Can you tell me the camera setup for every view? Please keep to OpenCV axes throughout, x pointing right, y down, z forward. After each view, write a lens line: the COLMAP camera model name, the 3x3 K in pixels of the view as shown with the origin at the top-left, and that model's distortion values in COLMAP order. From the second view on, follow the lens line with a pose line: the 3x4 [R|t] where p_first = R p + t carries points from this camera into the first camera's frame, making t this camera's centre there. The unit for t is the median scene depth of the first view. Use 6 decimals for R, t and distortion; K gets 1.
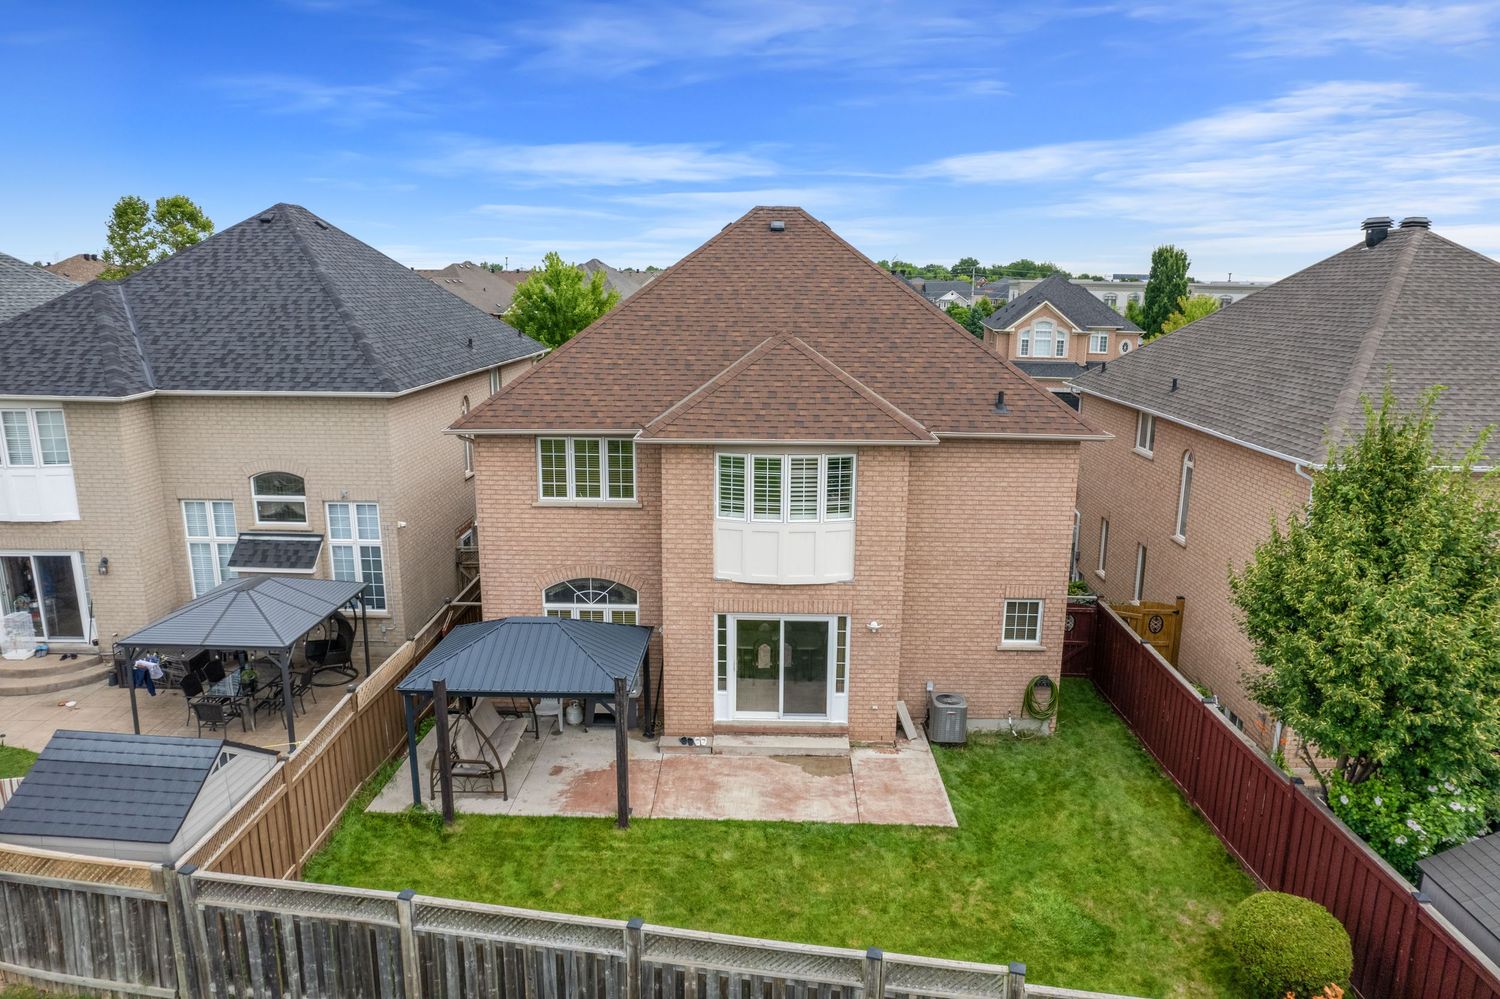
lens RADIAL K [[959.0, 0, 755.3], [0, 959.0, 500.5], [0, 0, 1]] dist [-0.079512, 0.067375]
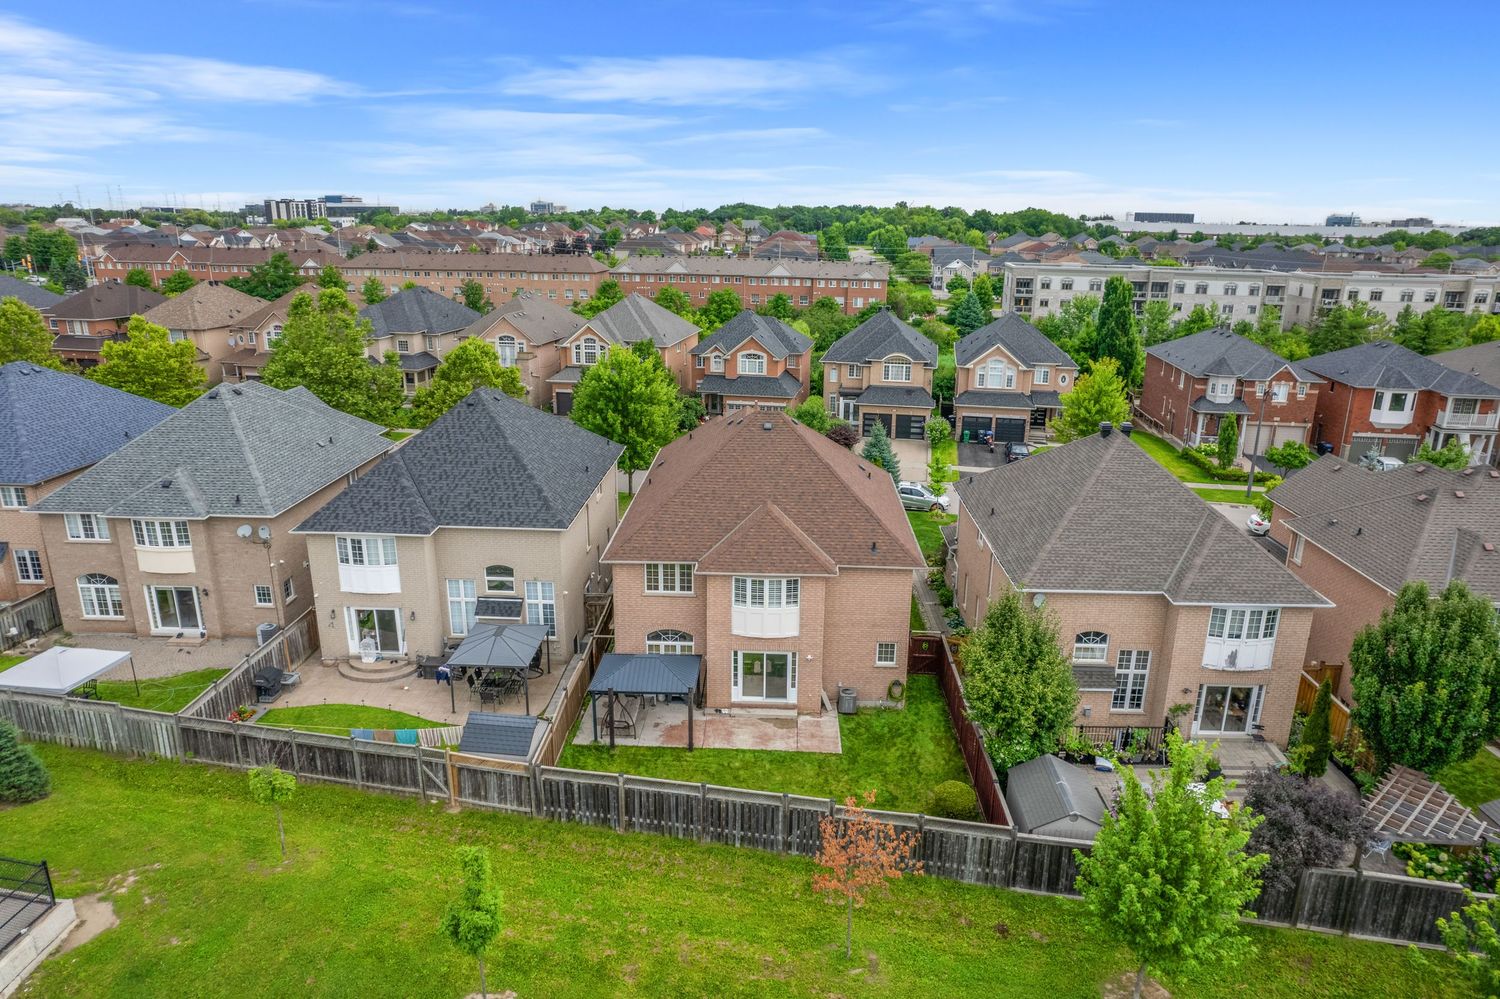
lens RADIAL K [[959.0, 0, 755.3], [0, 959.0, 500.5], [0, 0, 1]] dist [-0.079512, 0.067375]
pose [[0.999809, 0.007304, -0.018143, 0.042251], [-0.006012, 0.997510, 0.070271, -0.345561], [0.018611, -0.070149, 0.997363, -1.020932]]
